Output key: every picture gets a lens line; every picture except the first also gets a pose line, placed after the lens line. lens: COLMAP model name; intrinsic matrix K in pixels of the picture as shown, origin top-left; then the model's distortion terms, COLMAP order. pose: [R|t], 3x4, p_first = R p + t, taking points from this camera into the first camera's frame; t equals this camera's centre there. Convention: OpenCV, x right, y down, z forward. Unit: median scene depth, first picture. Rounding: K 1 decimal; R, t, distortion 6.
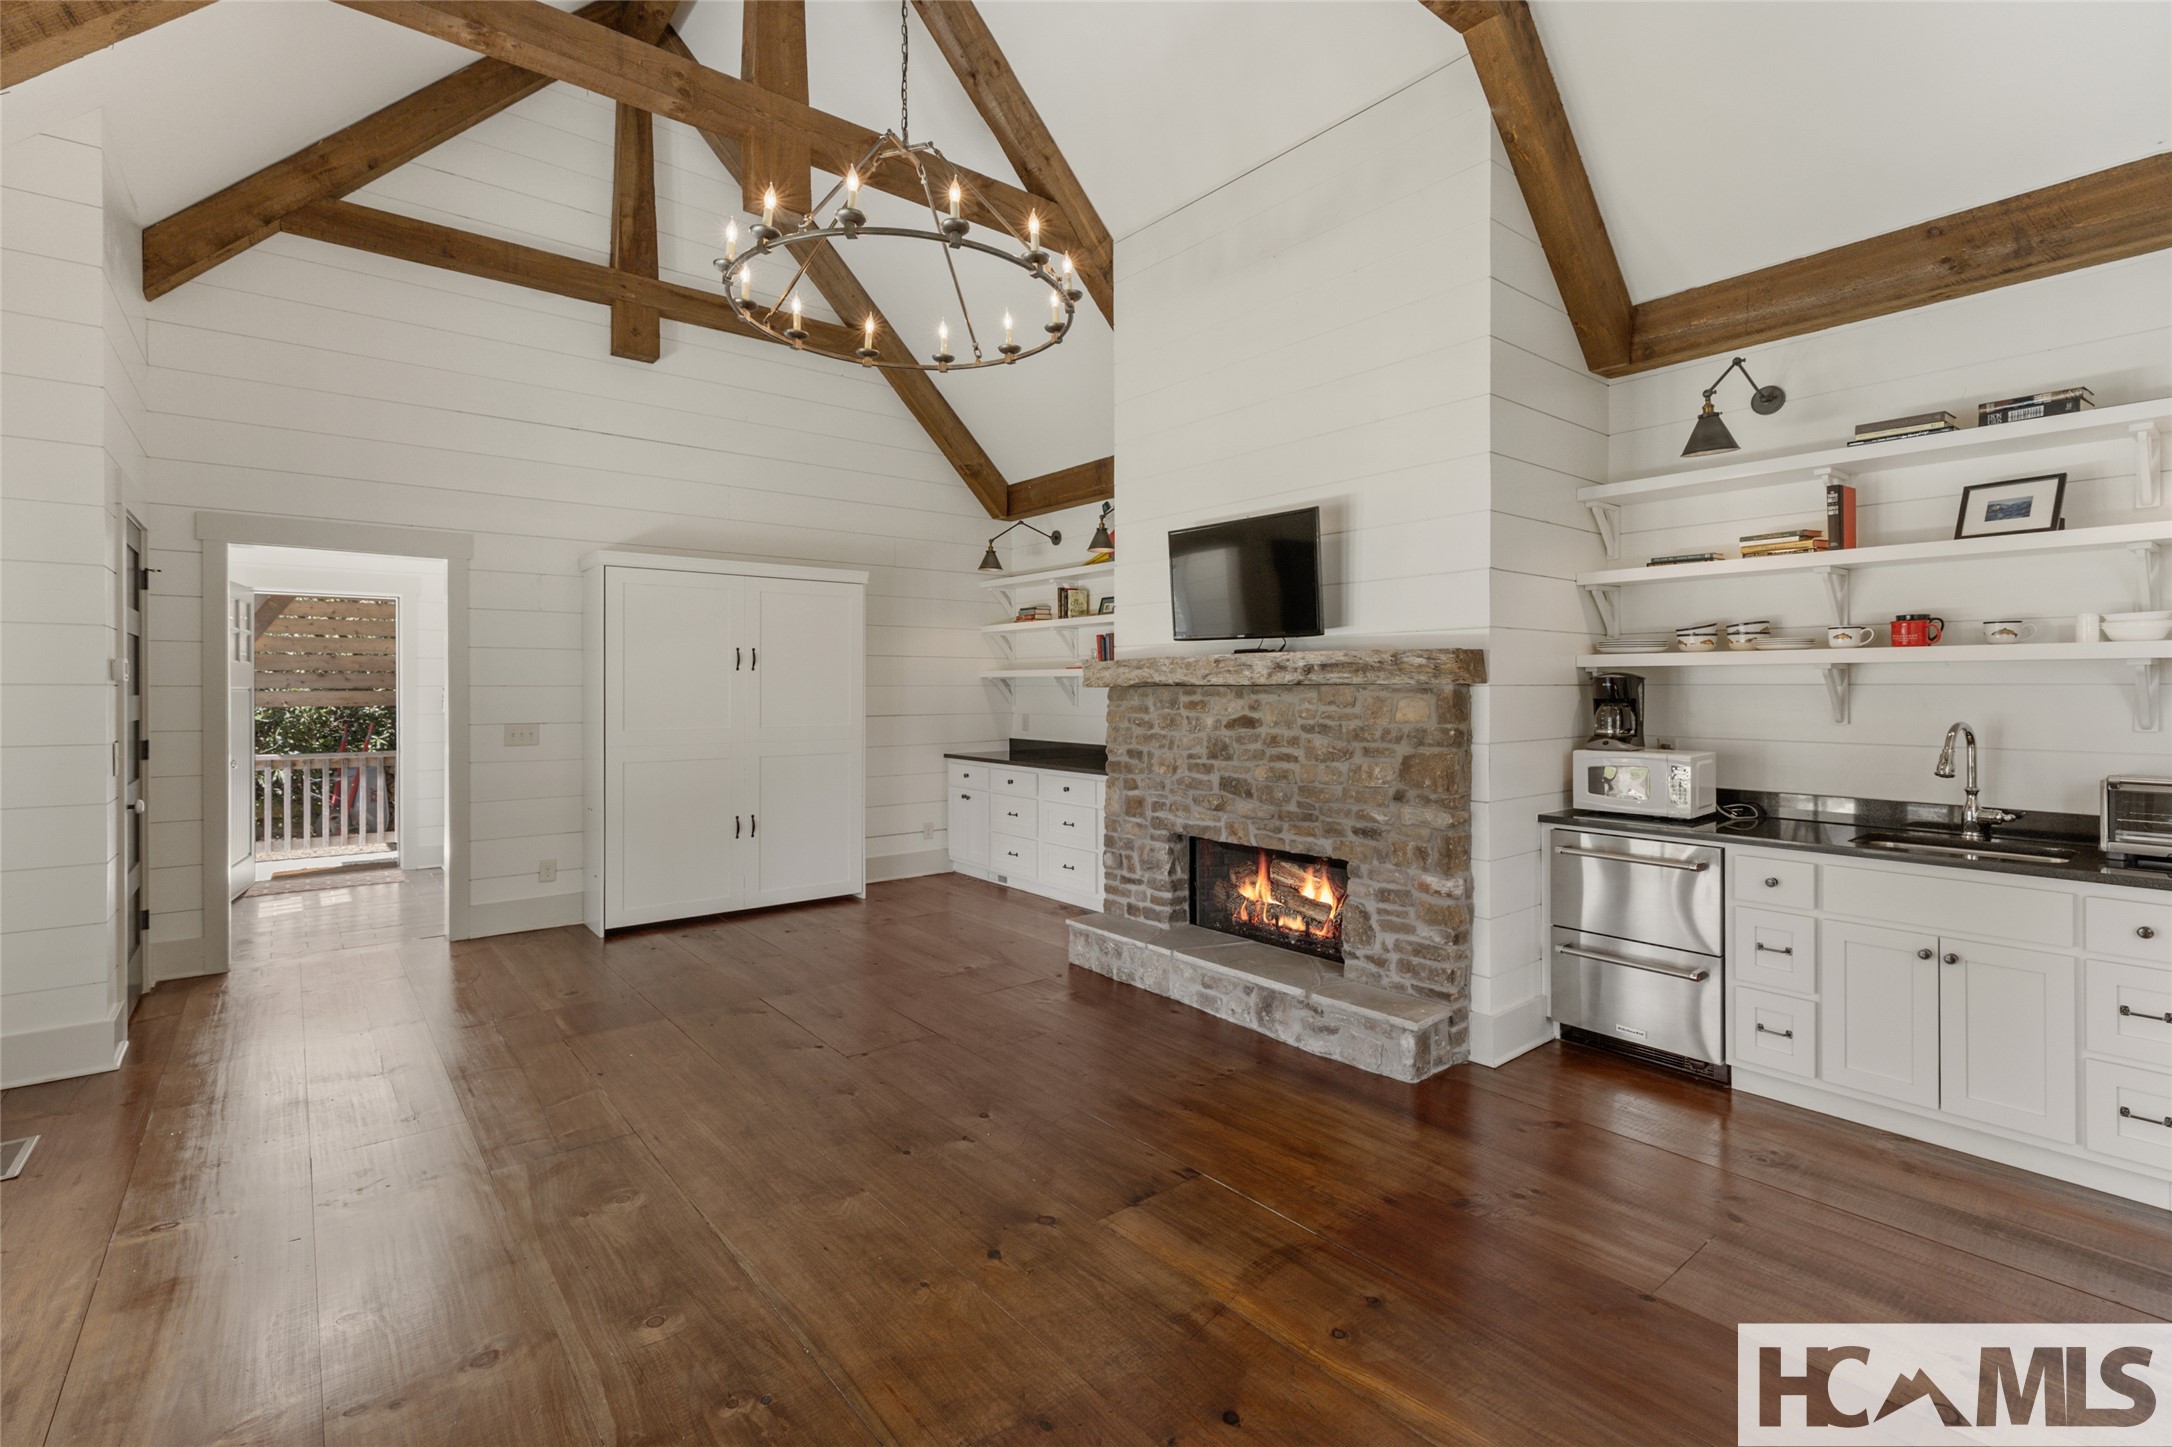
lens RADIAL K [[984.5, 0, 1088.2], [0, 984.5, 688.0], [0, 0, 1]] dist [-0.000295, -0.000068]
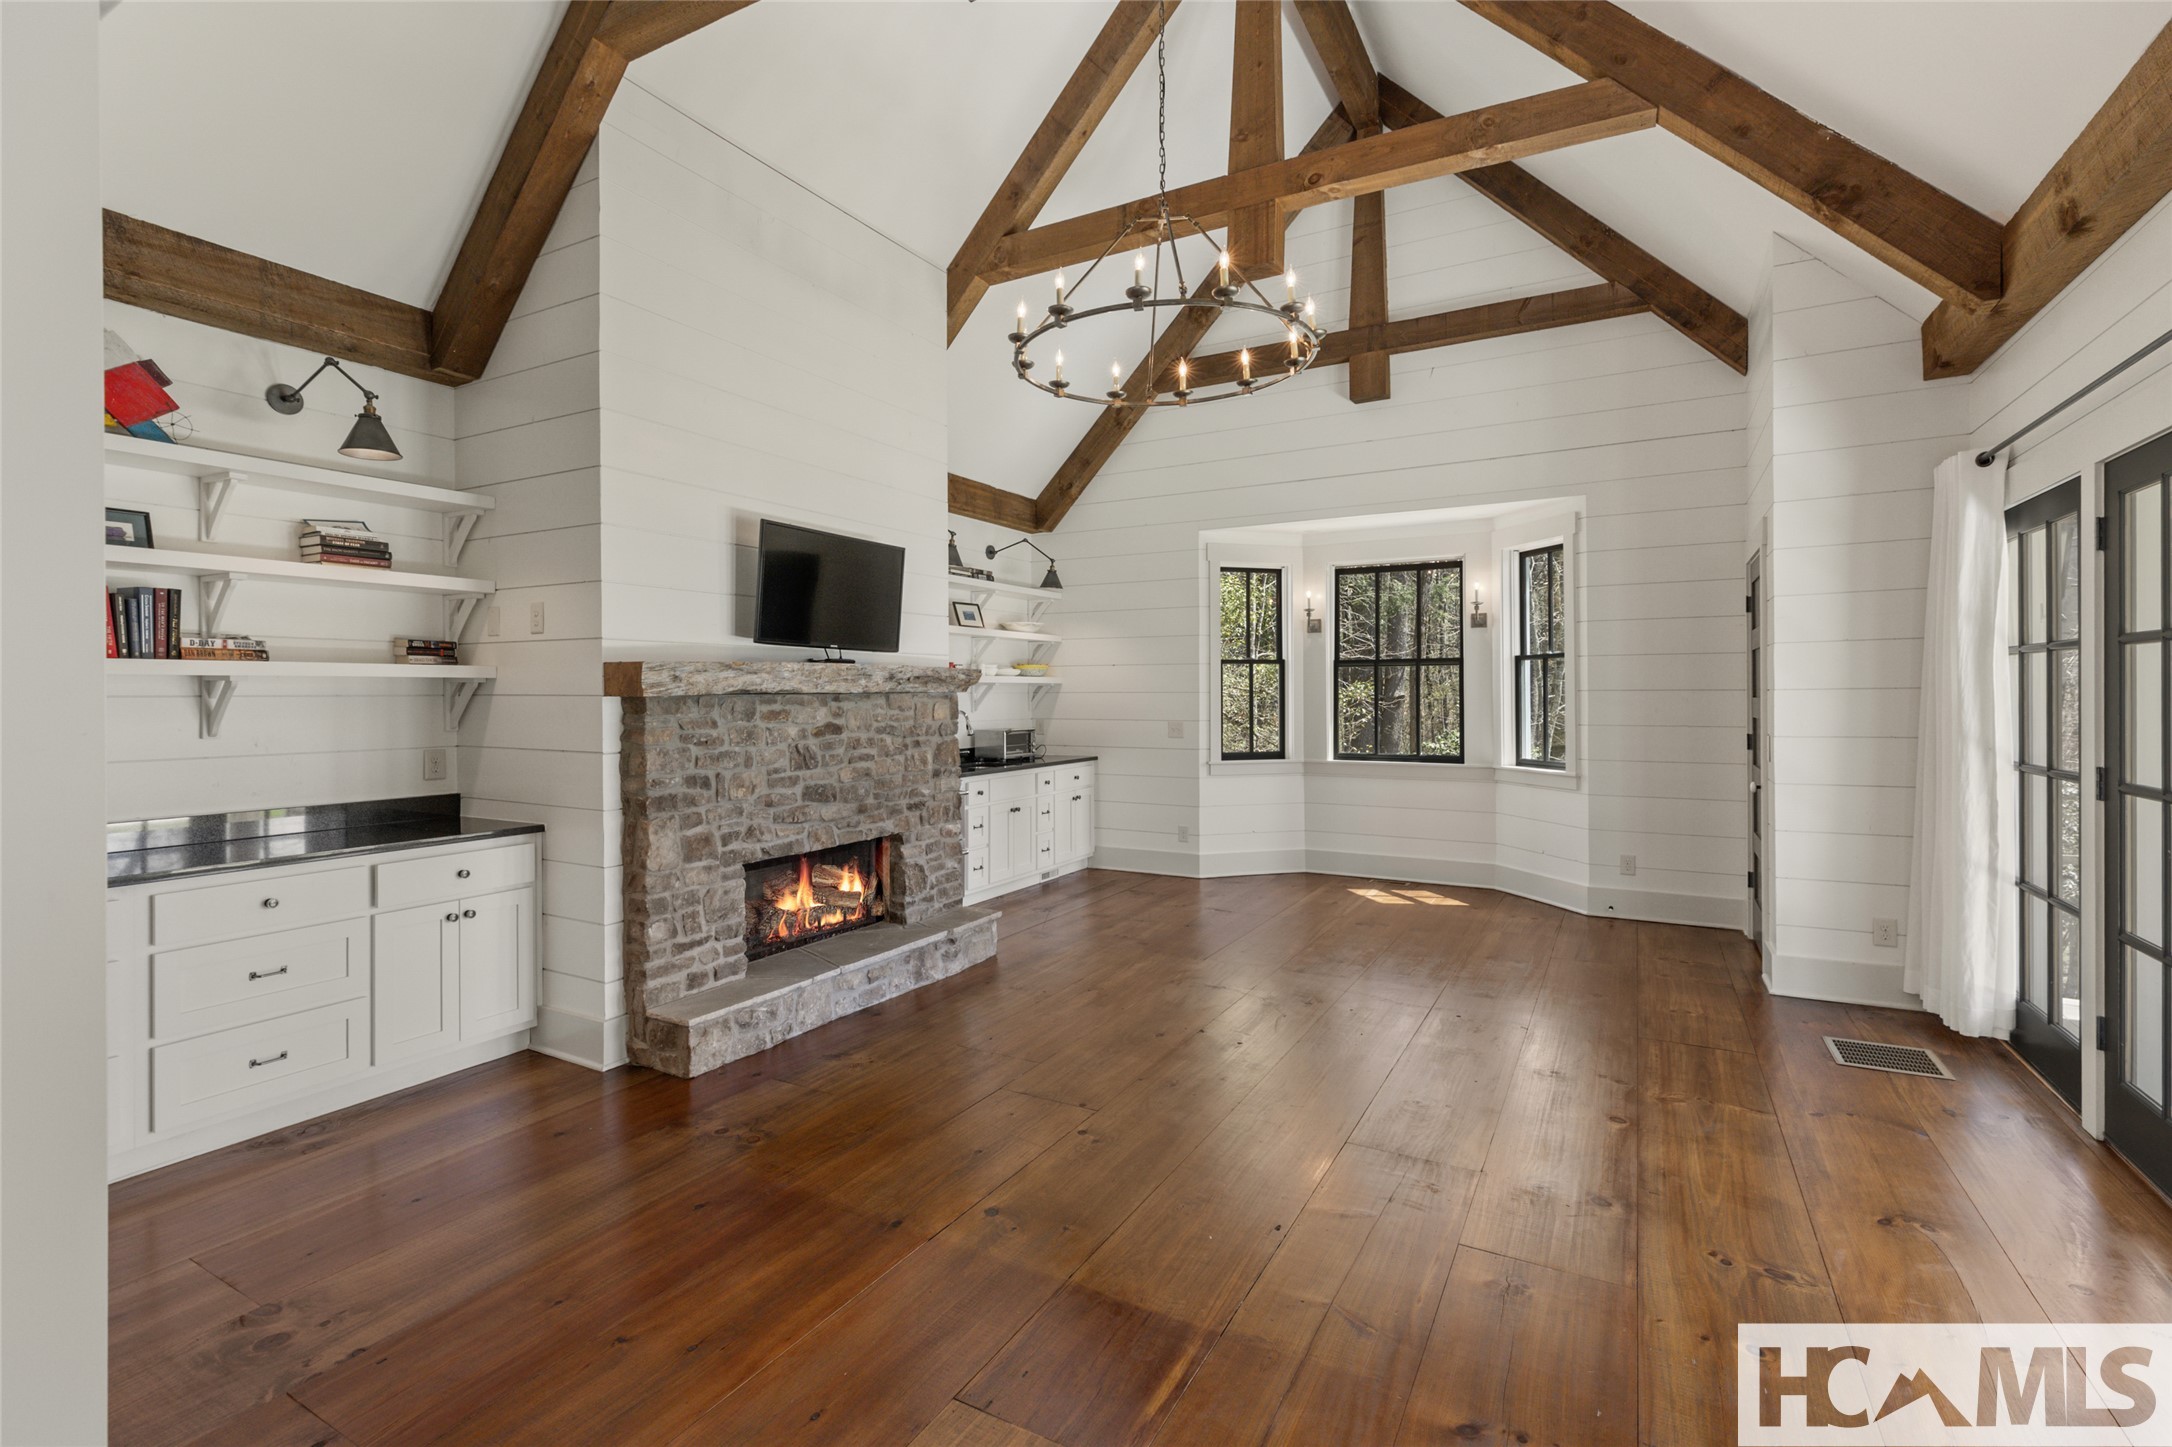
lens RADIAL K [[984.5, 0, 1088.2], [0, 984.5, 688.0], [0, 0, 1]] dist [-0.000295, -0.000068]
pose [[-0.368492, 0.009300, 0.929584, -0.893748], [0.008598, 0.999941, -0.006595, 0.000612], [-0.929591, 0.005562, -0.368550, 1.113329]]
